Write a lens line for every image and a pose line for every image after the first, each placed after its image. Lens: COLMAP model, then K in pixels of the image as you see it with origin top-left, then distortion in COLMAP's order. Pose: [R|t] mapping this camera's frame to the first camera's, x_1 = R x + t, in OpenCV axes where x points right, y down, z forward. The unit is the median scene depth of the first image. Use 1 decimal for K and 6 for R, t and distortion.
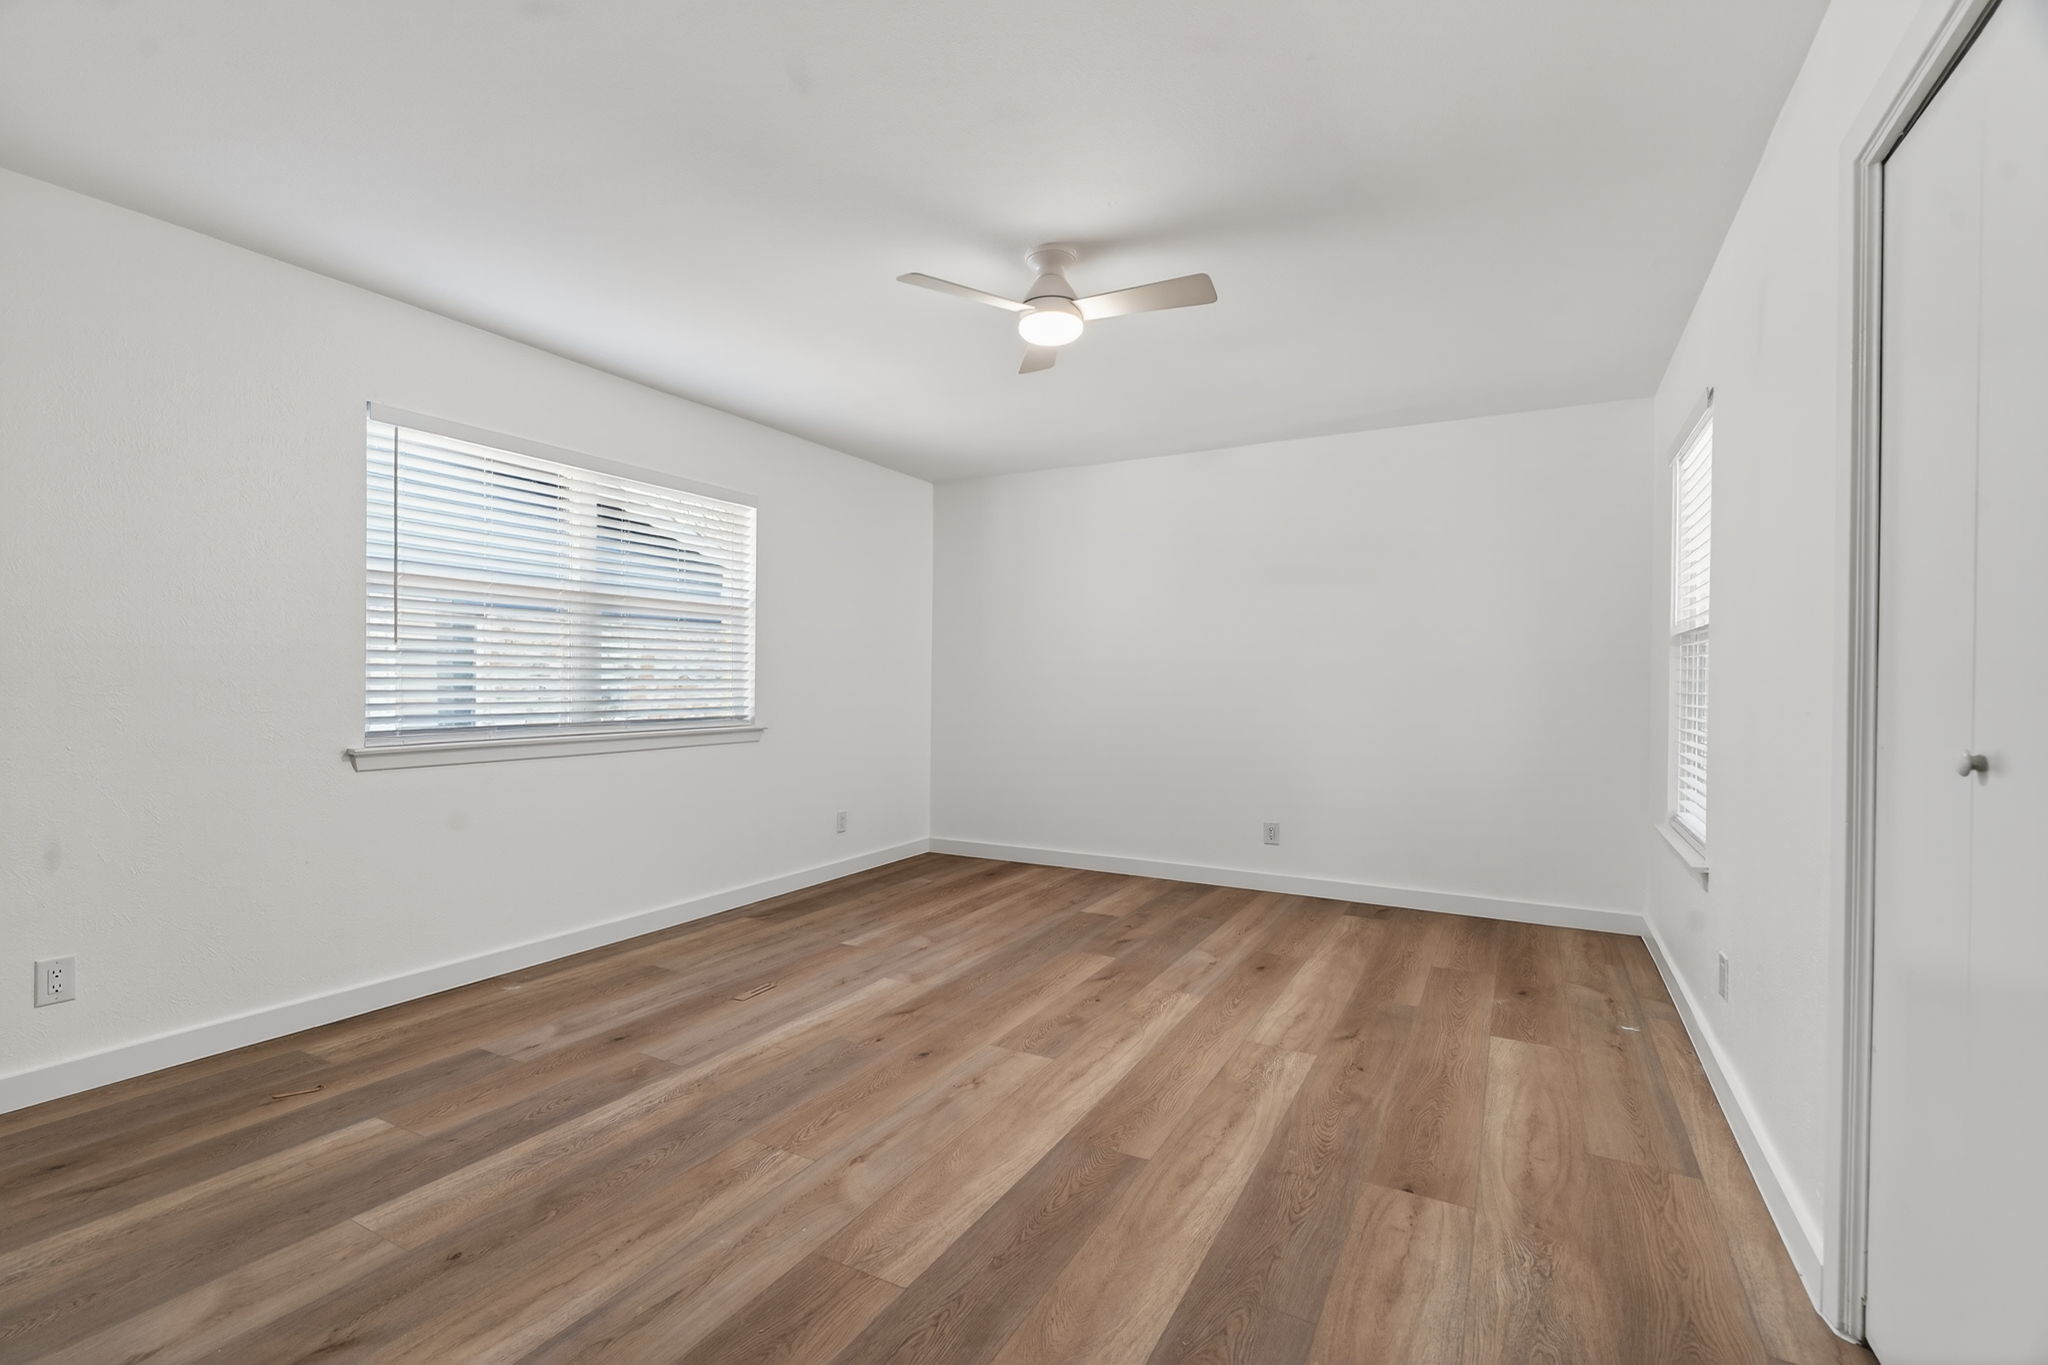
lens RADIAL K [[921.0, 0, 1016.6], [0, 921.0, 683.9], [0, 0, 1]] dist [0.001276, -0.000106]
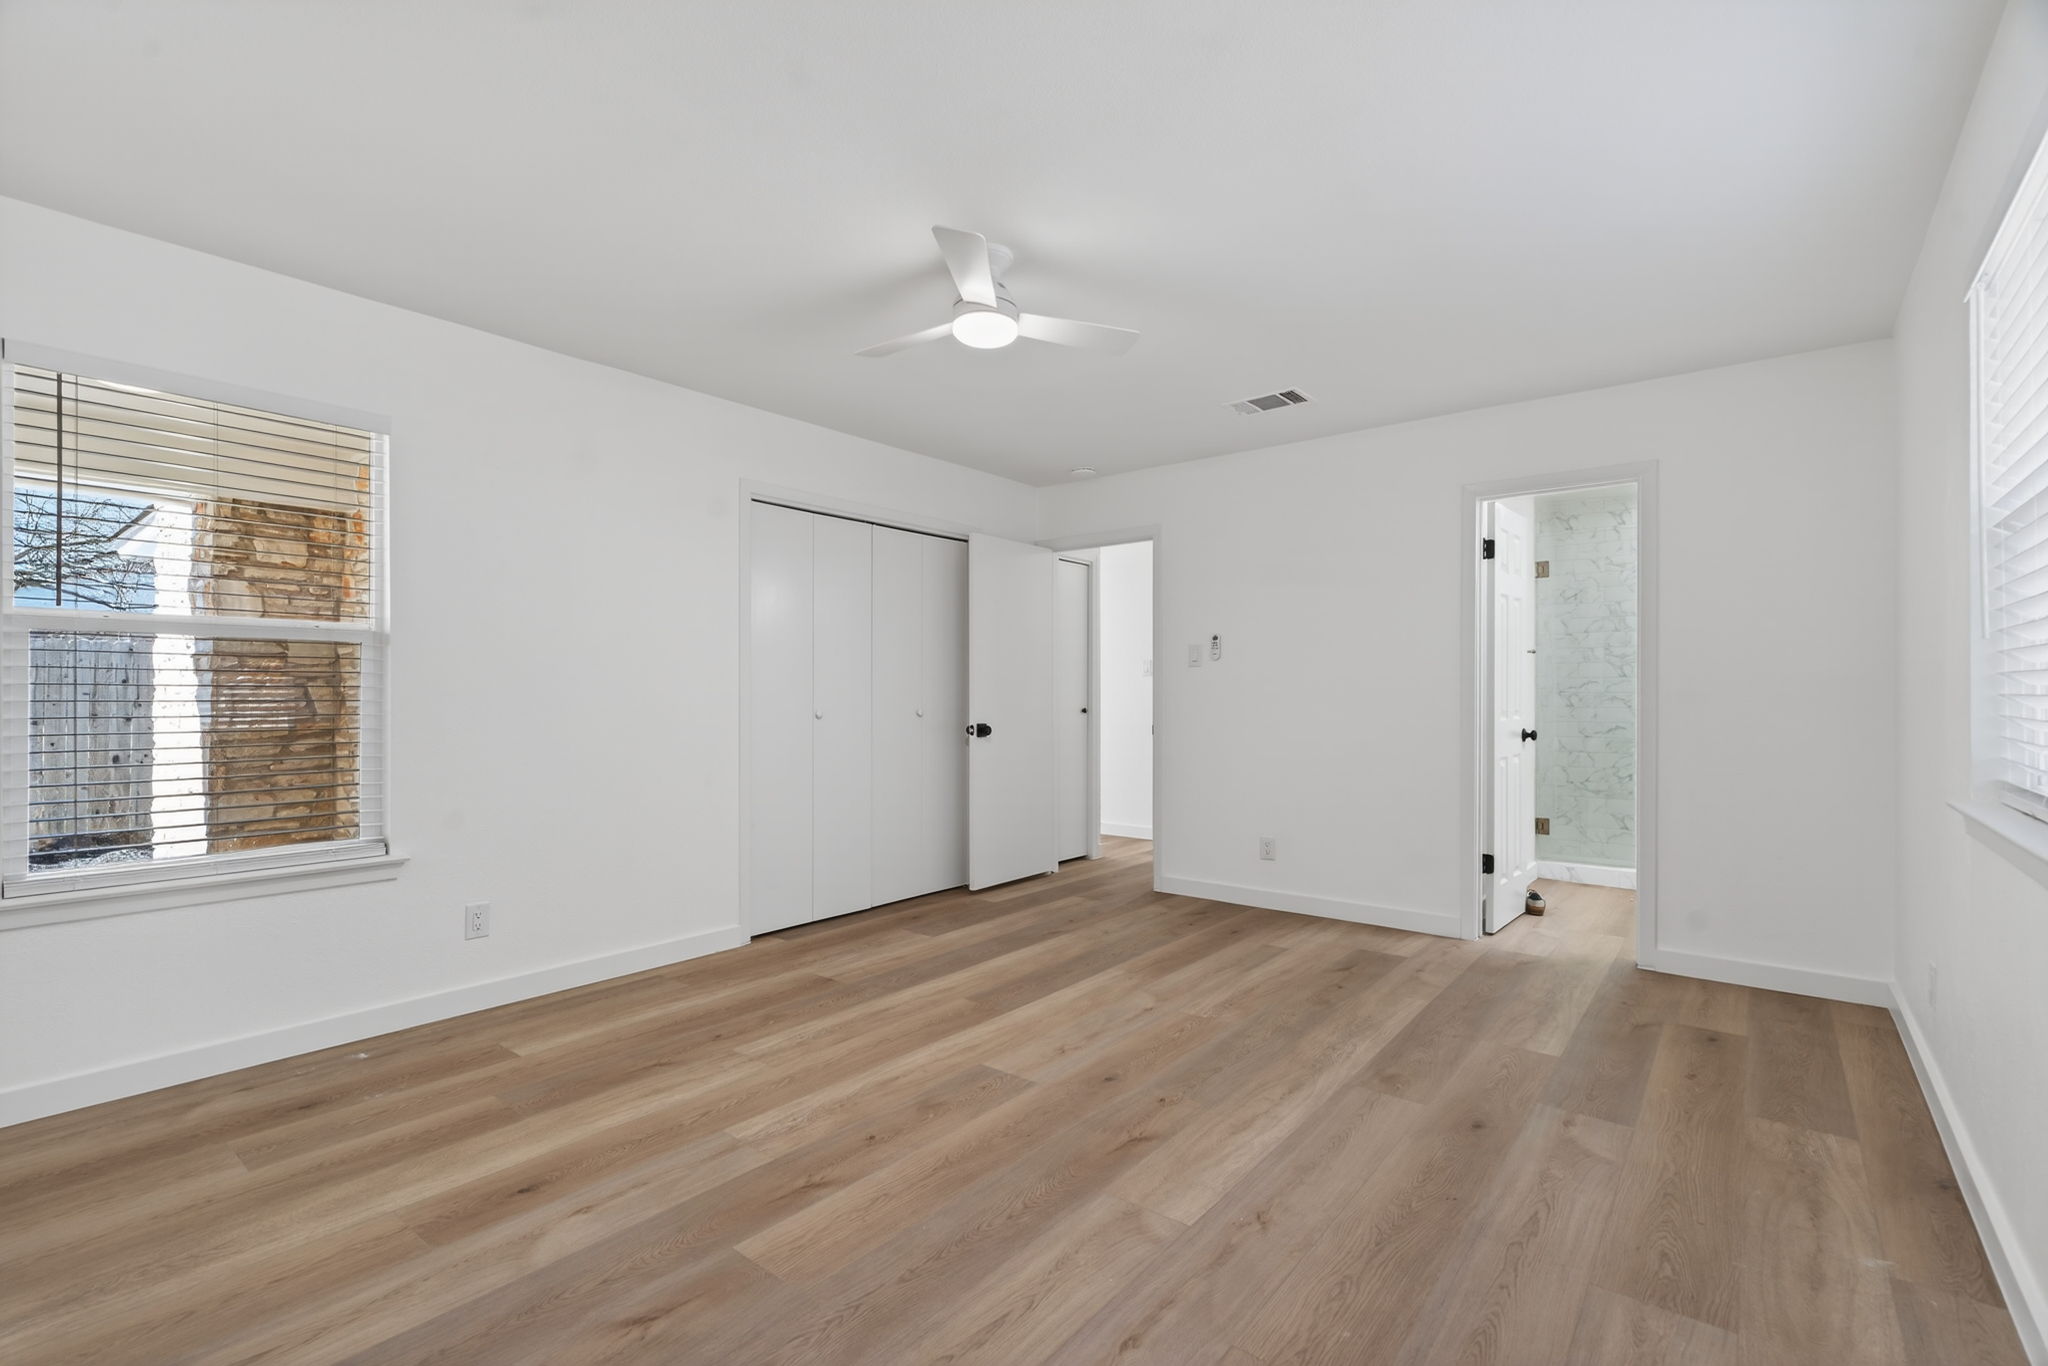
lens RADIAL K [[921.0, 0, 1016.6], [0, 921.0, 684.4], [0, 0, 1]] dist [0.001276, -0.000106]
pose [[-0.984519, -0.007000, 0.175136, -0.160465], [-0.008584, 0.999929, -0.008284, -0.003455], [-0.175065, -0.009659, -0.984509, 1.857192]]
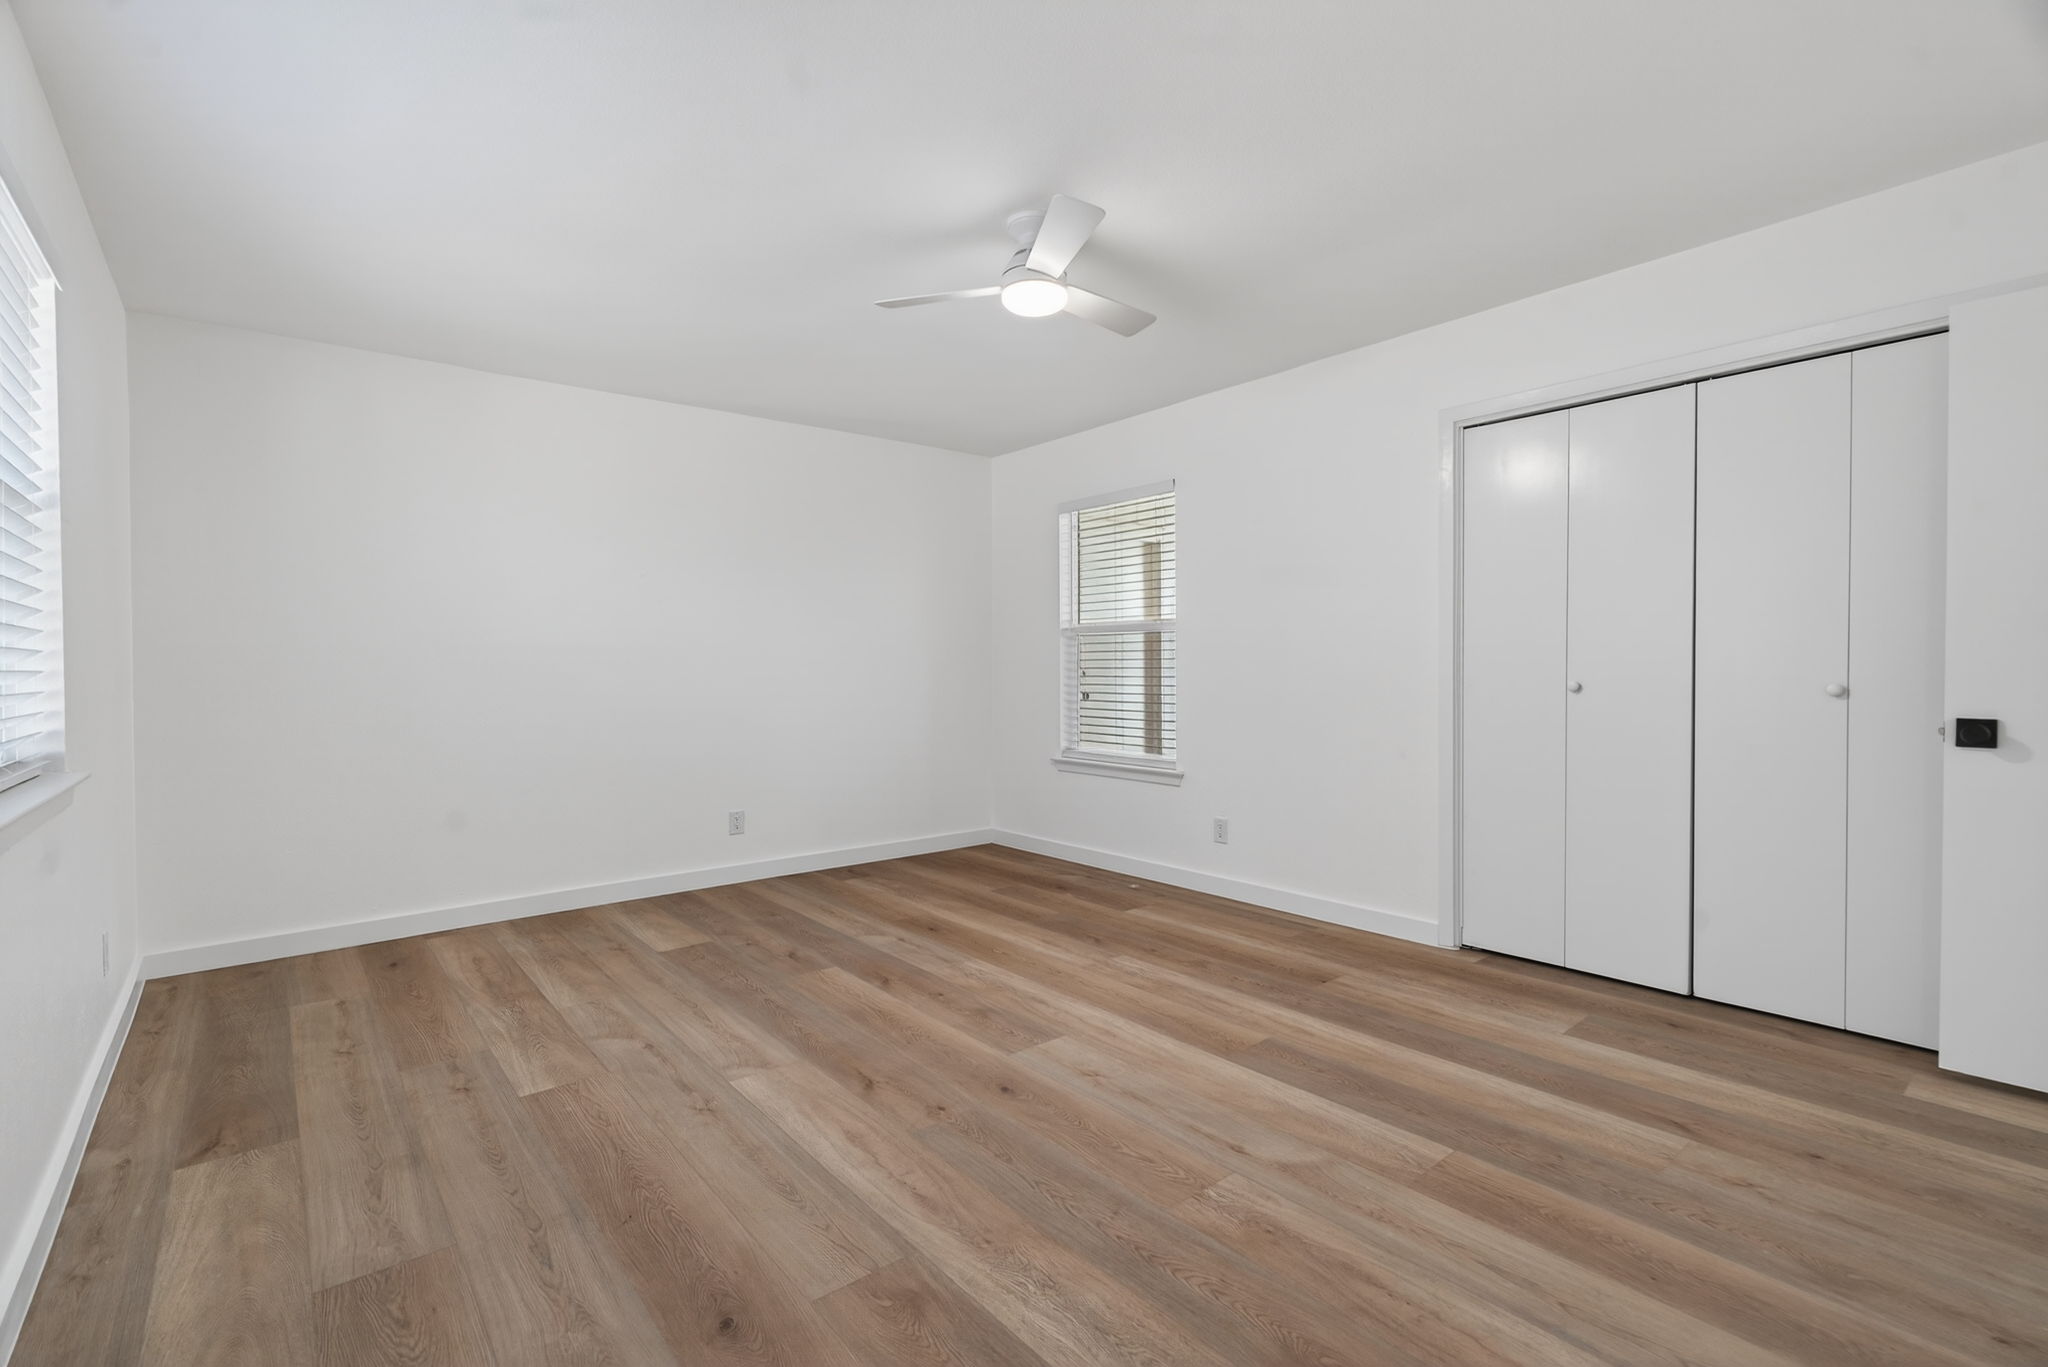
lens RADIAL K [[921.0, 0, 1016.6], [0, 921.0, 684.9], [0, 0, 1]] dist [0.001276, -0.000106]
pose [[0.371360, -0.029006, 0.928036, -0.843791], [0.013530, 0.999575, 0.025827, -0.003923], [-0.928390, 0.002965, 0.371594, 0.624187]]
